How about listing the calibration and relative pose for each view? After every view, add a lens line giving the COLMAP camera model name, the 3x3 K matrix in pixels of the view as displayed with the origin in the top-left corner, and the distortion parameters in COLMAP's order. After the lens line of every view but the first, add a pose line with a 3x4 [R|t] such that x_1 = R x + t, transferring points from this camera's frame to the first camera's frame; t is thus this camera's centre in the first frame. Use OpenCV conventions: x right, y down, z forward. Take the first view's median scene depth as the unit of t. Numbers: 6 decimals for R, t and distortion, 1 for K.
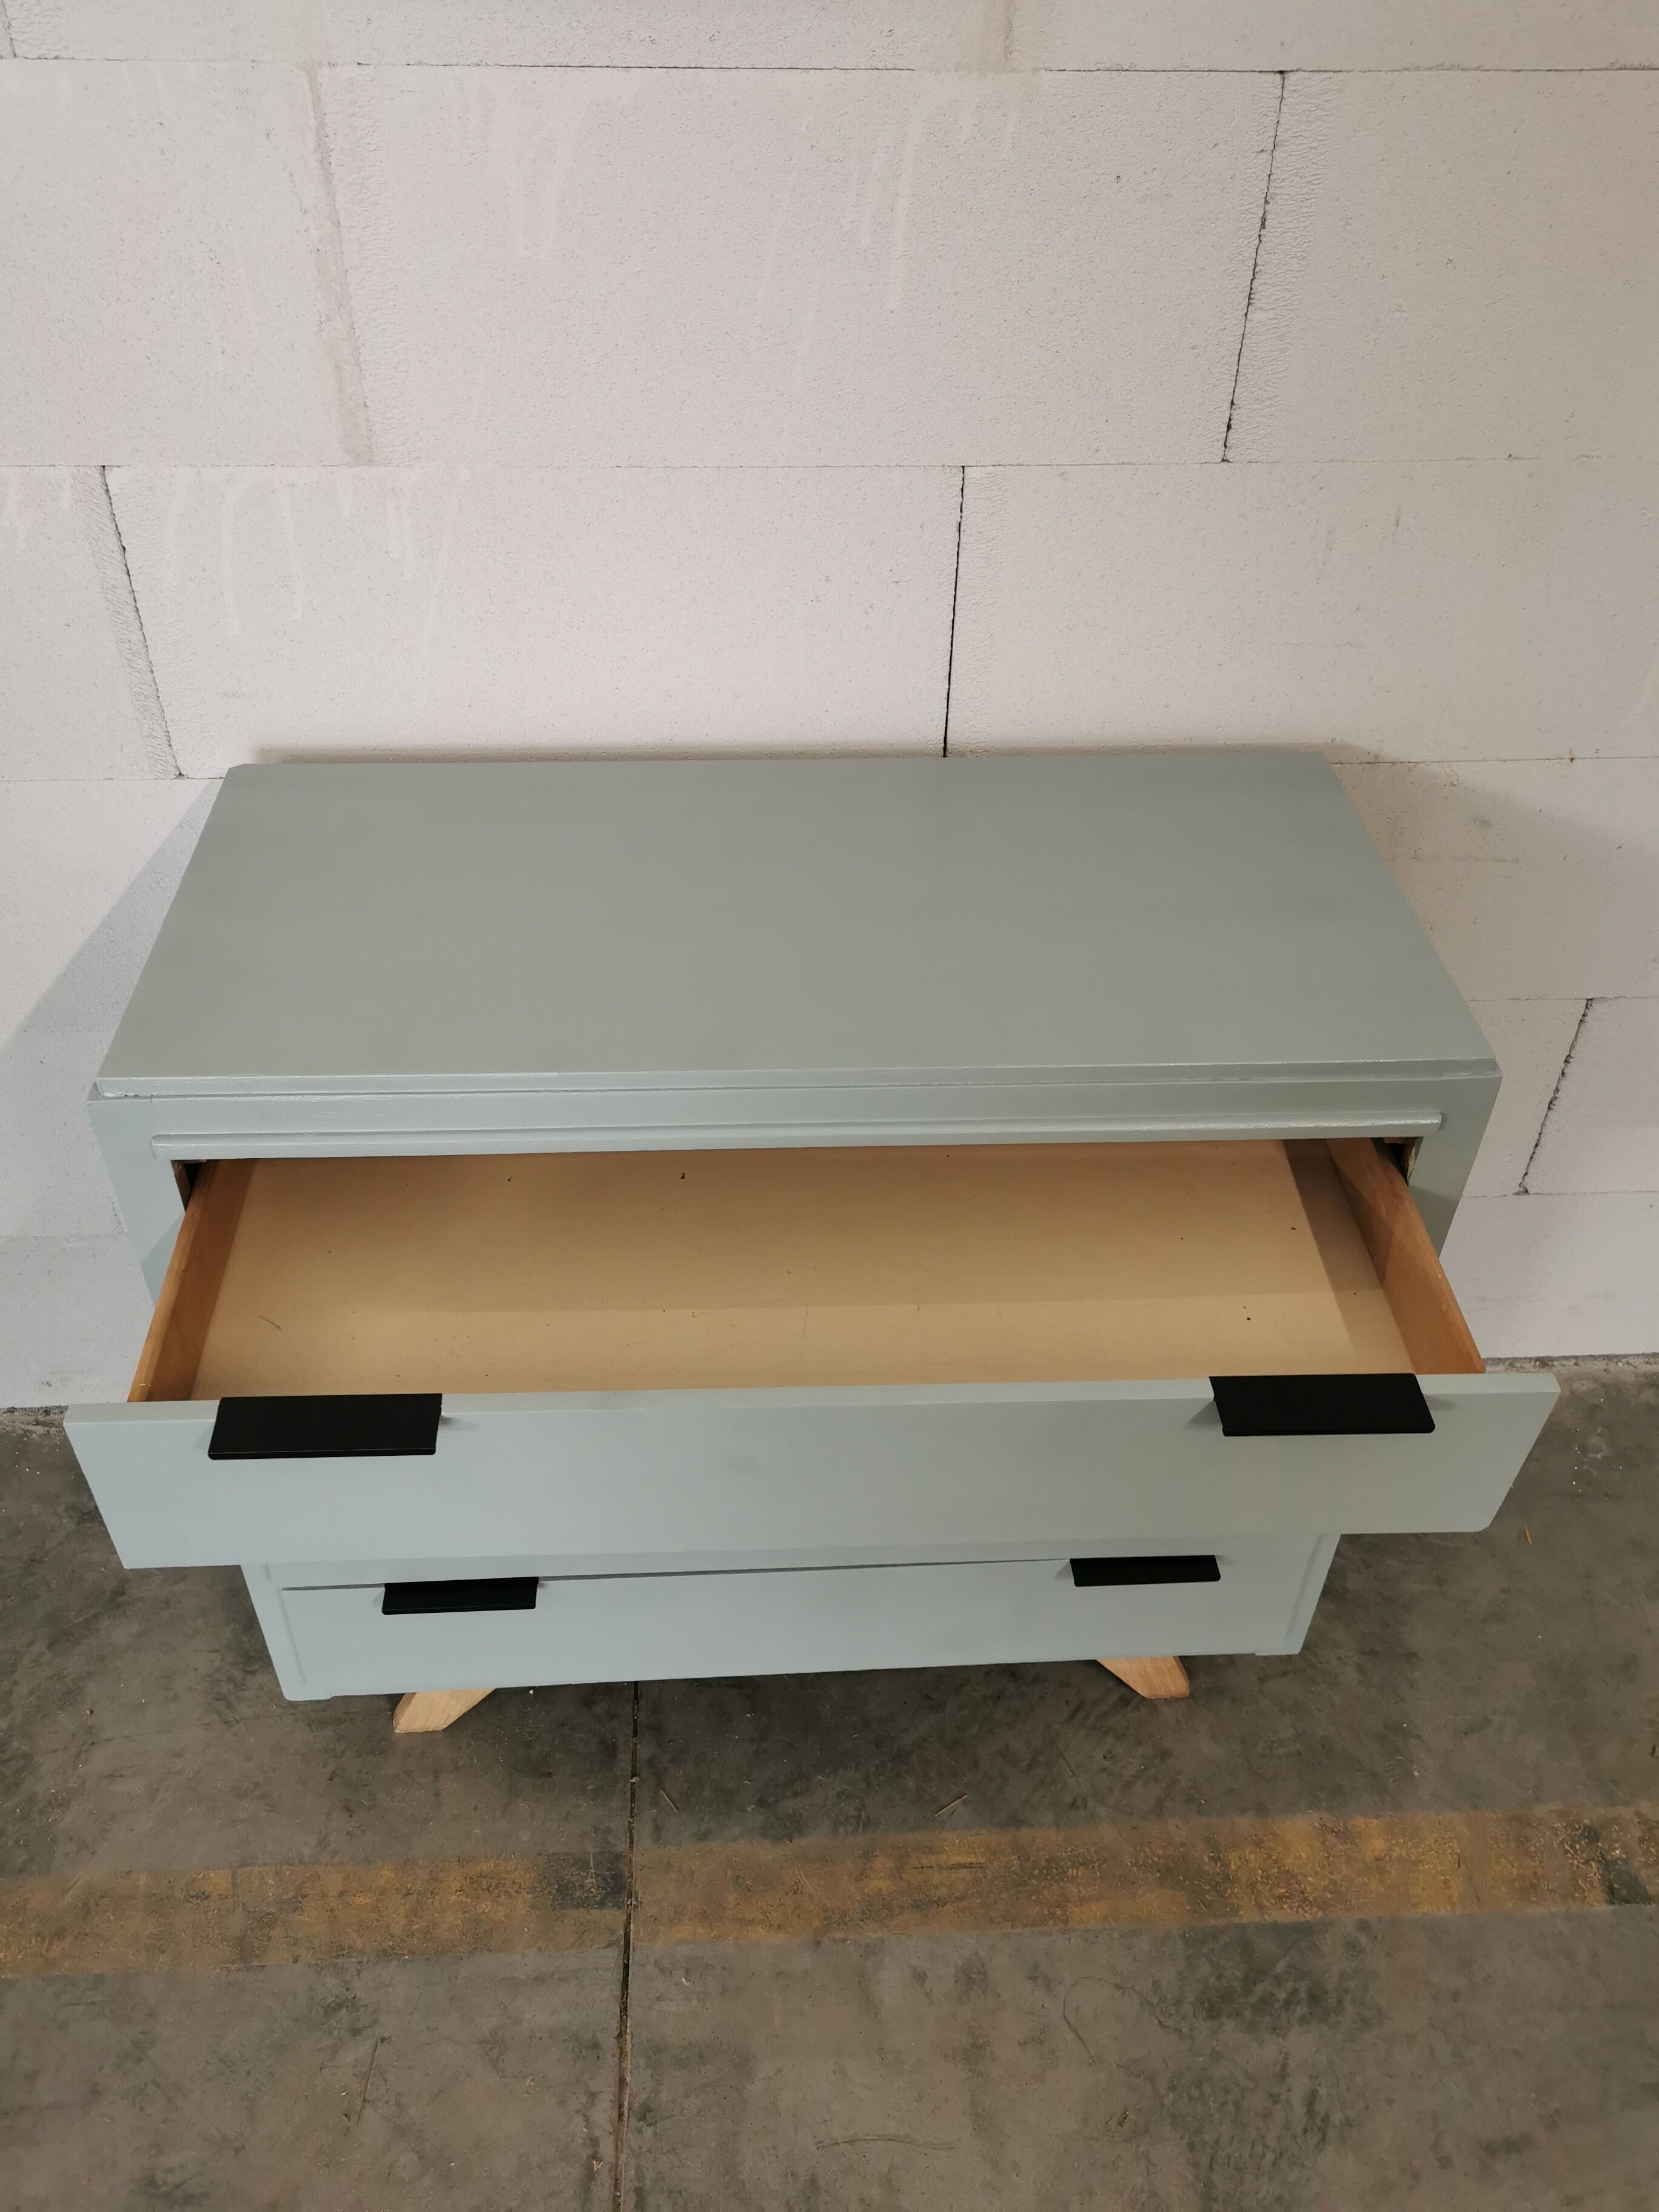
lens RADIAL K [[1706.9, 0, 819.4], [0, 1706.9, 1103.1], [0, 0, 1]] dist [0.041335, -0.035669]
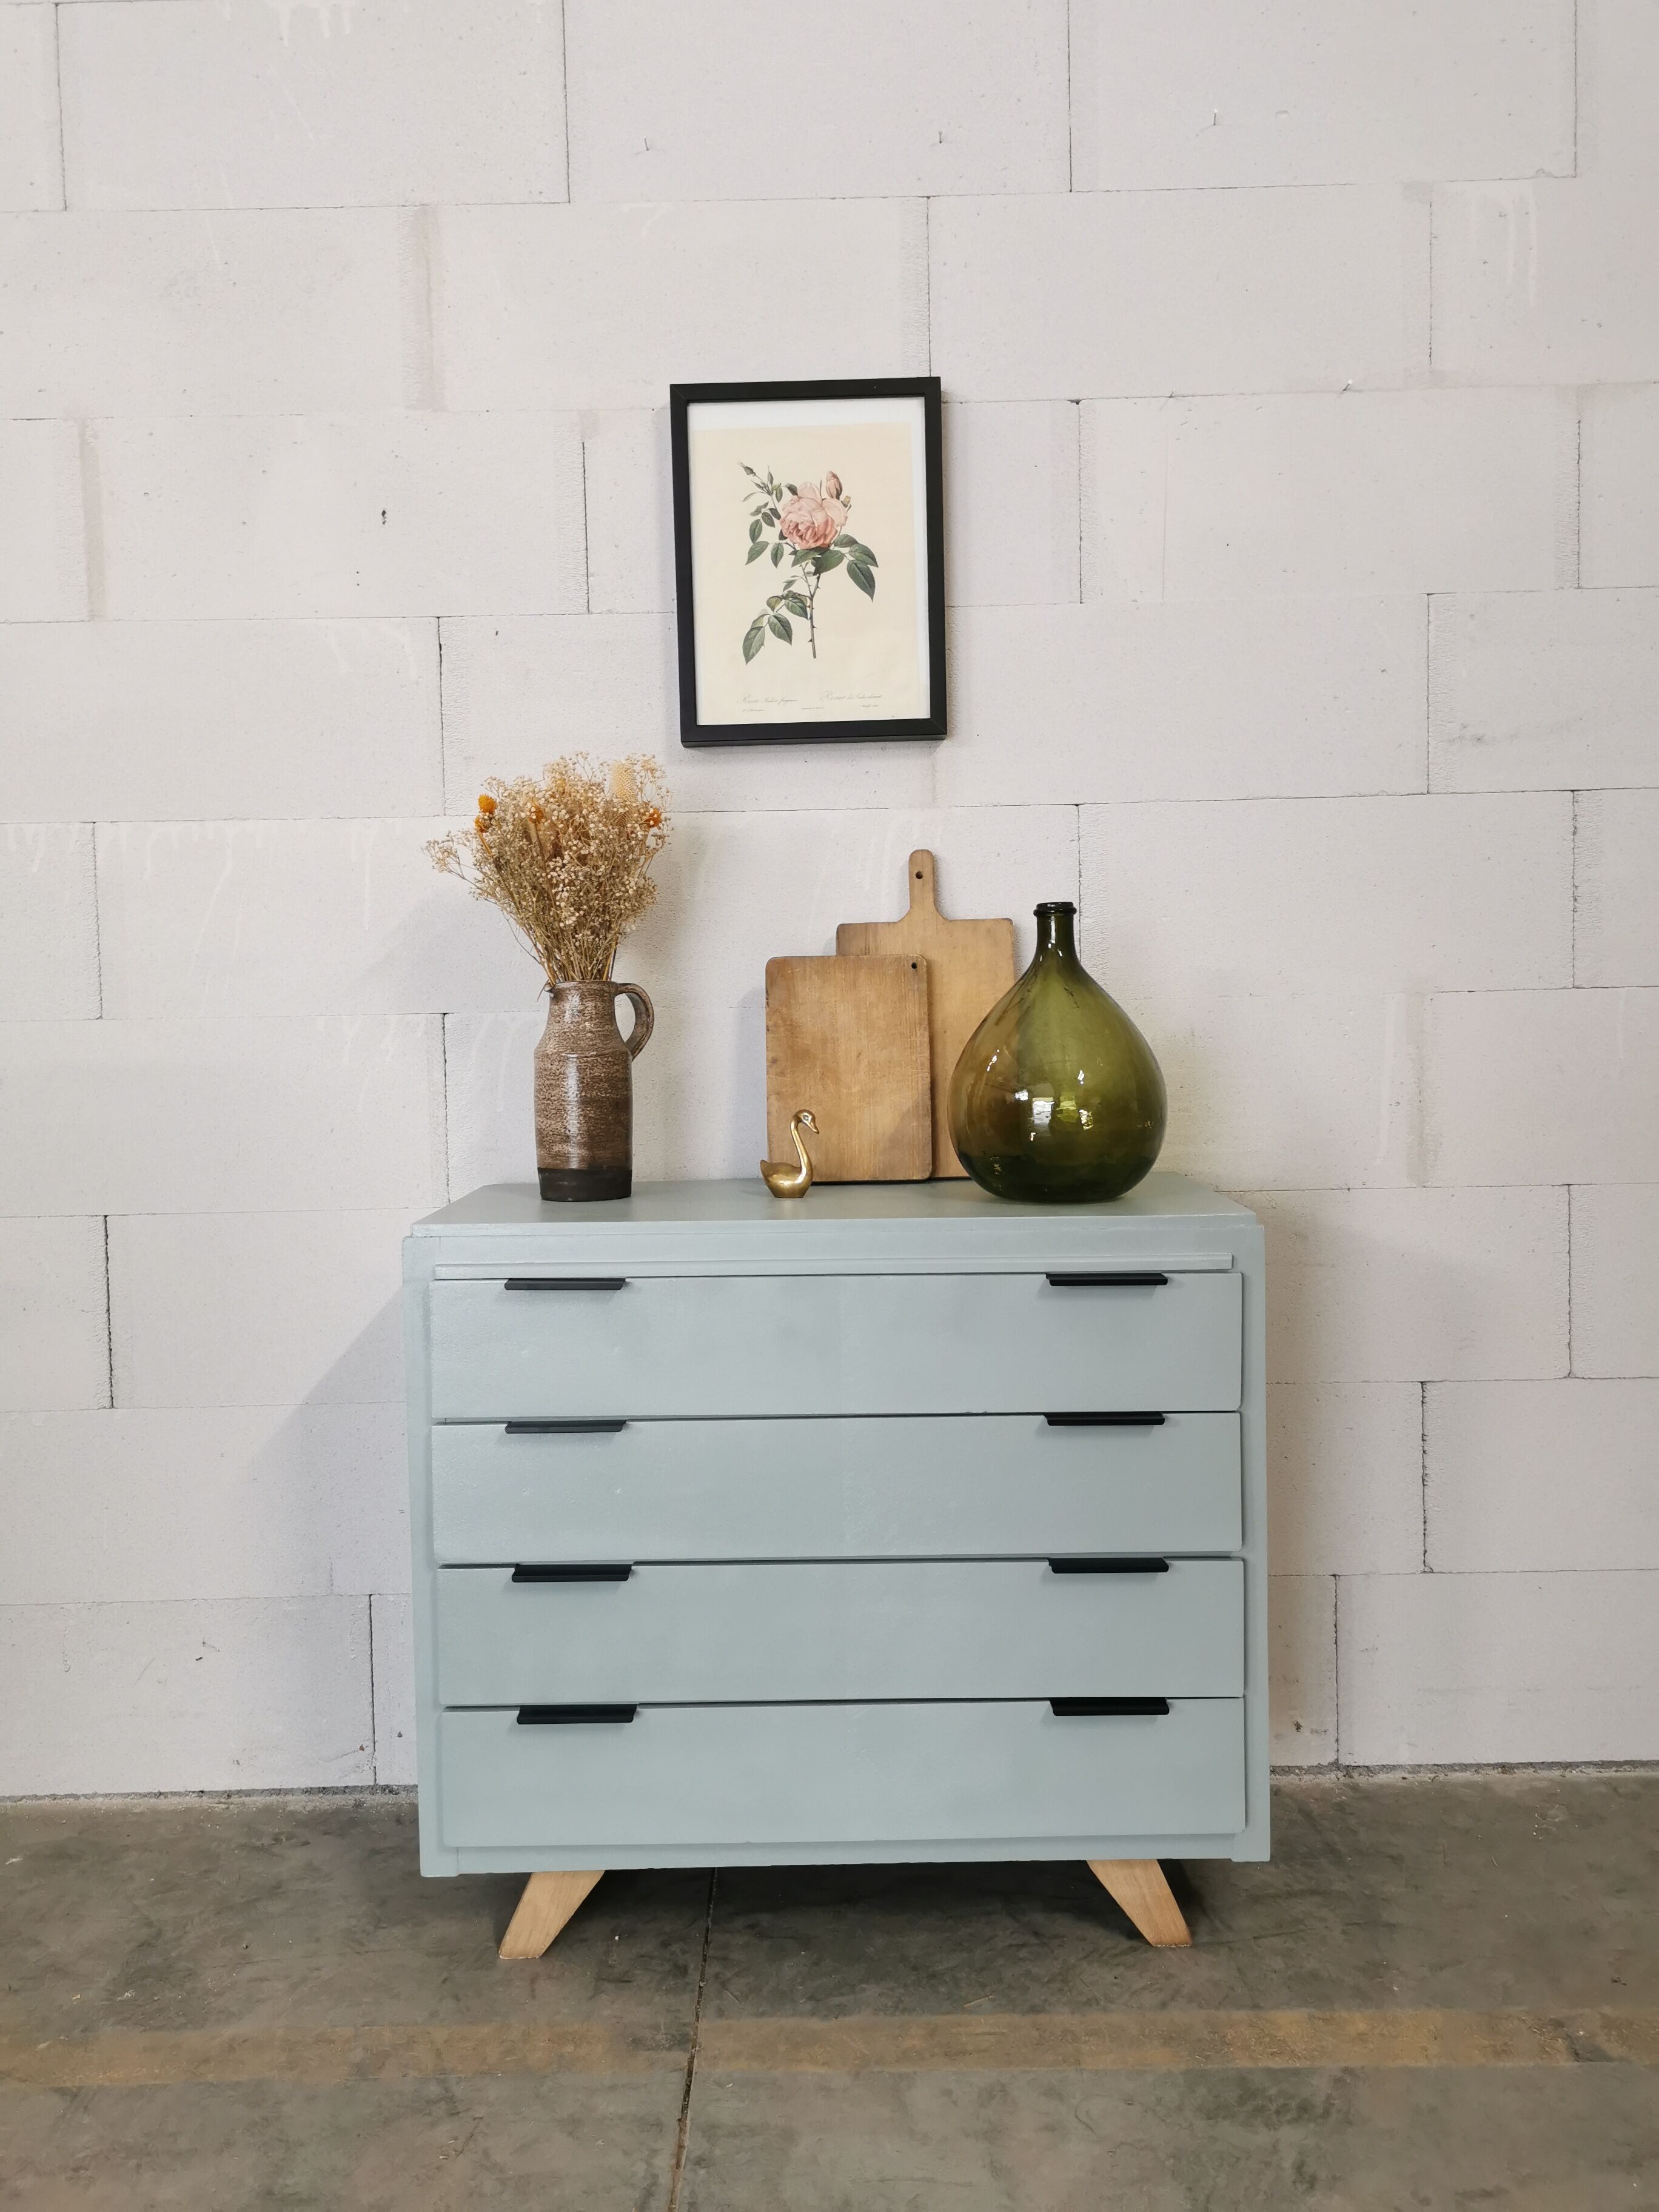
lens RADIAL K [[1706.9, 0, 819.5], [0, 1706.9, 1092.2], [0, 0, 1]] dist [0.041335, -0.035669]
pose [[0.997971, -0.032276, -0.054876, 0.056839], [-0.006969, 0.801392, -0.598099, 0.644641], [0.063281, 0.597268, 0.799541, -0.293131]]
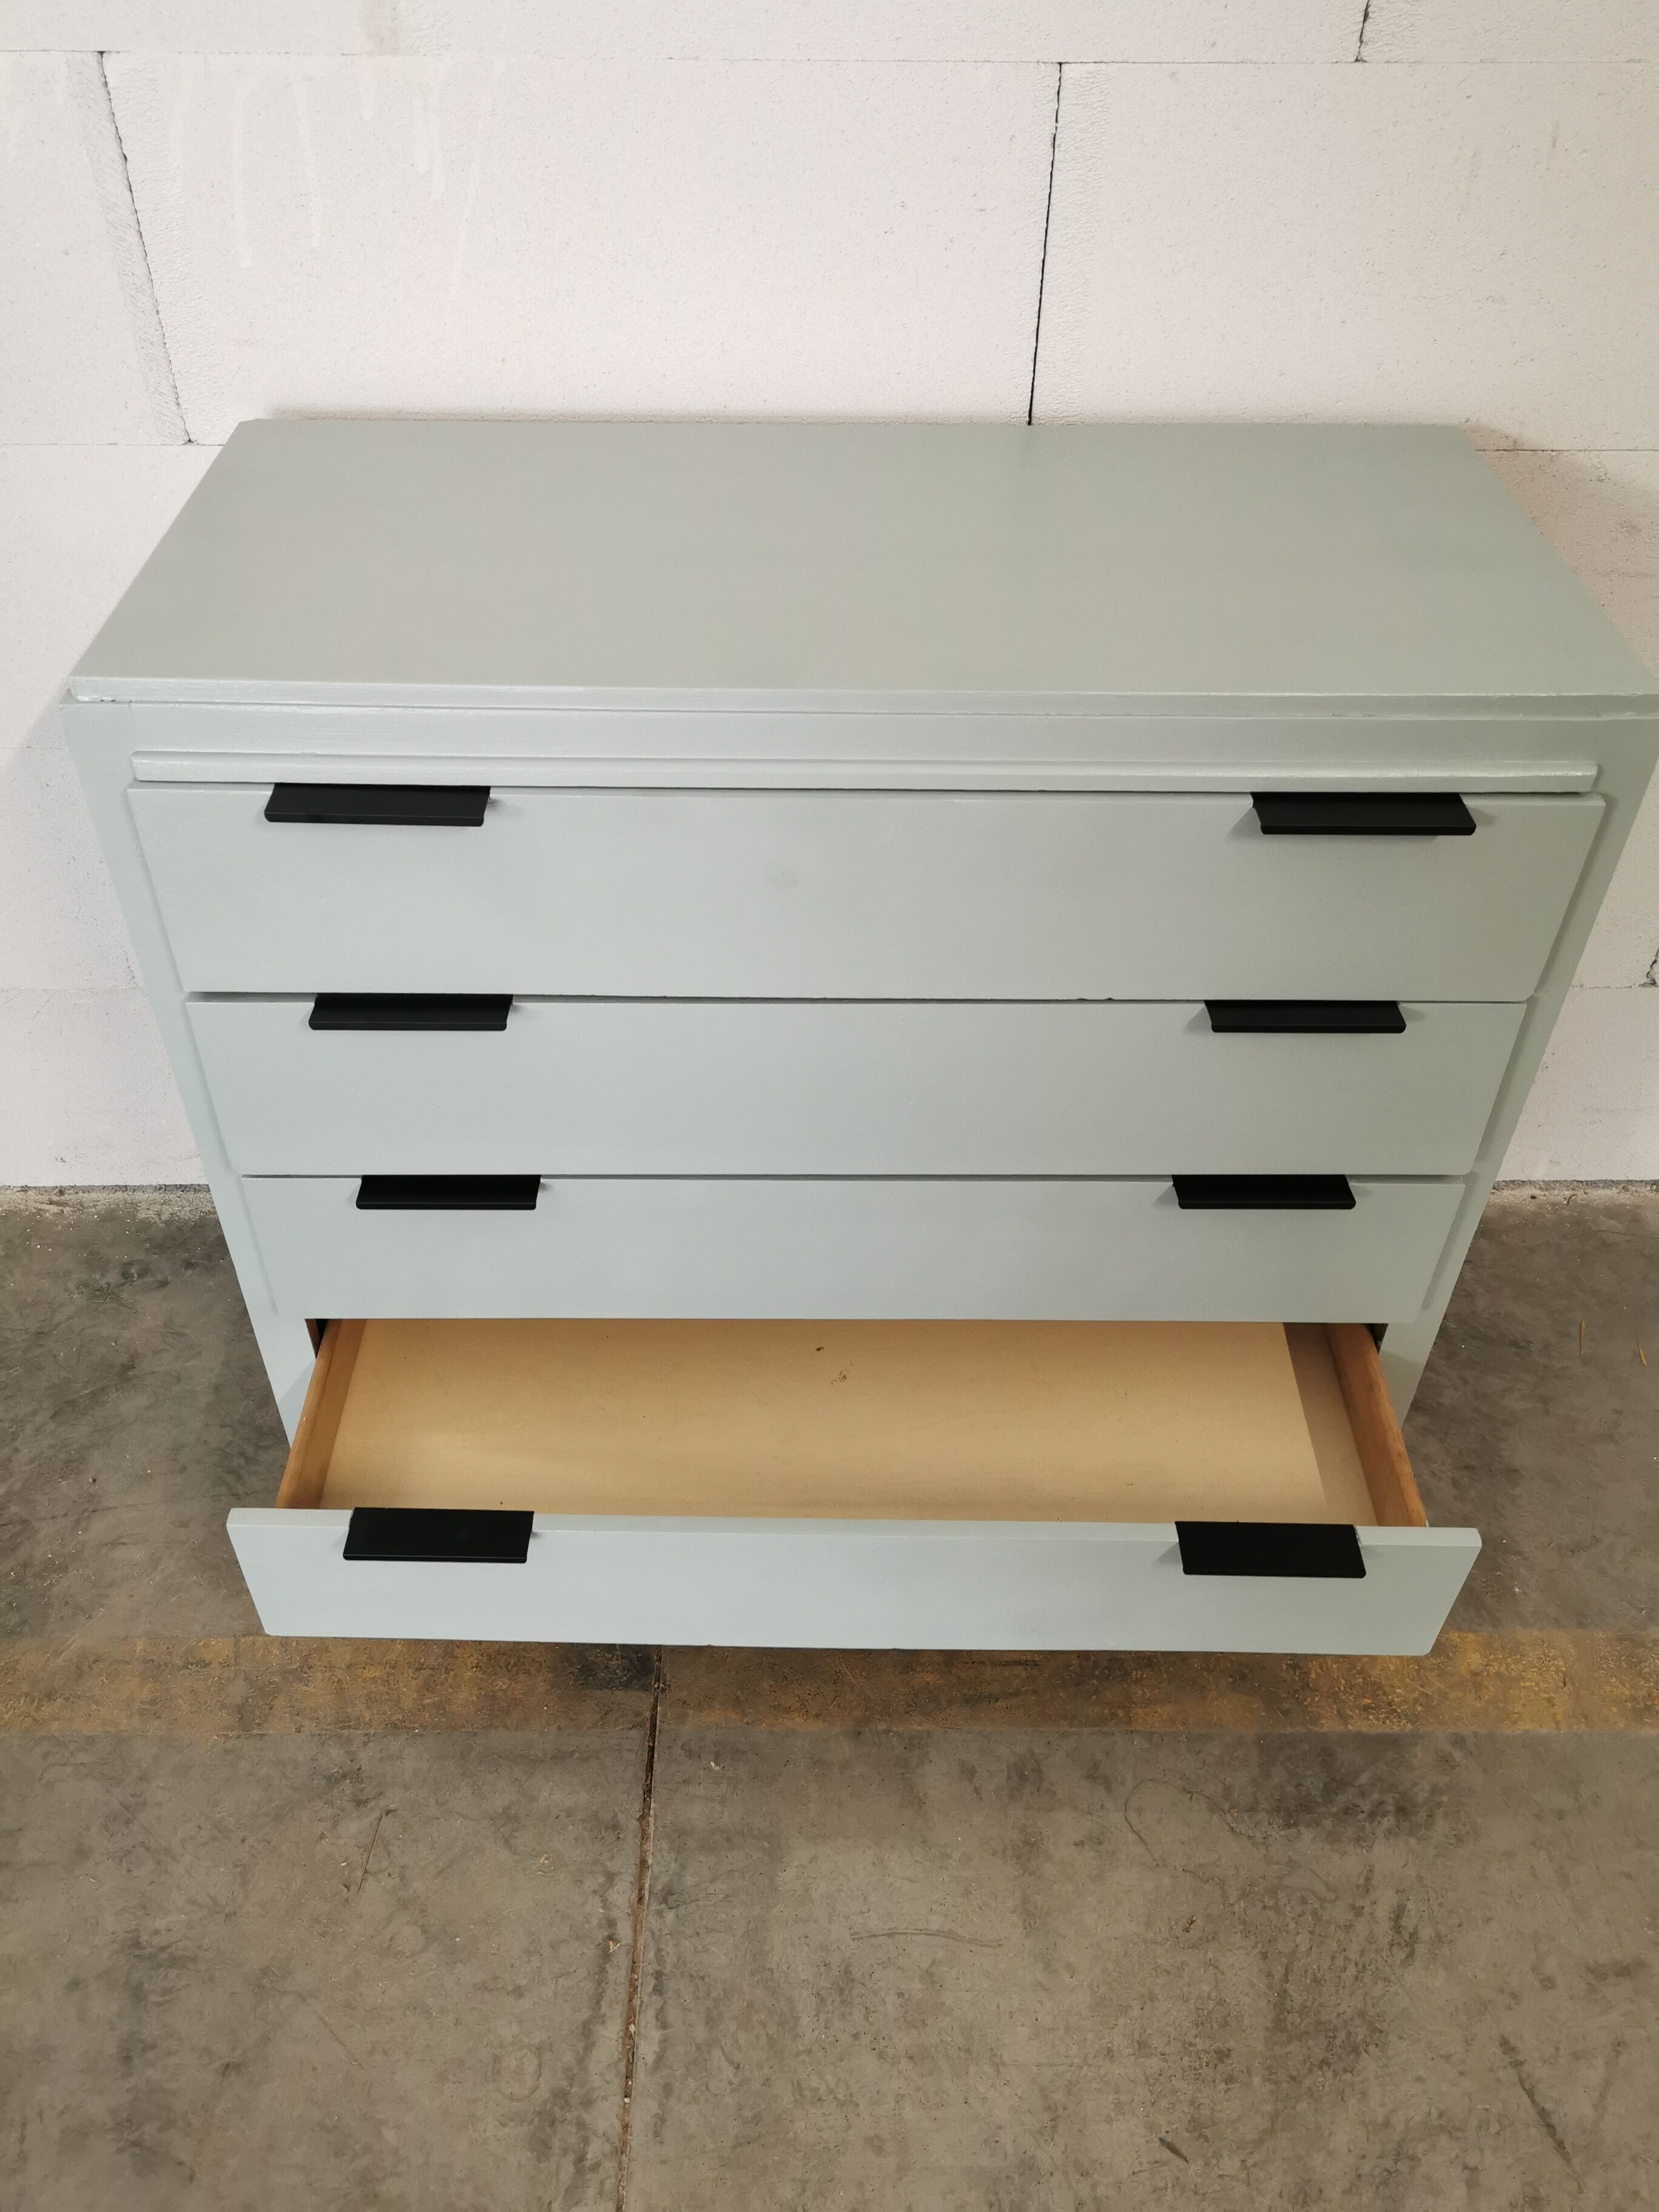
lens RADIAL K [[1706.9, 0, 820.1], [0, 1706.9, 1102.6], [0, 0, 1]] dist [0.041335, -0.035669]
pose [[0.999117, 0.022733, -0.035339, 0.003221], [-0.021949, 0.999508, 0.022420, 0.128274], [0.035831, -0.021625, 0.999124, 0.086010]]
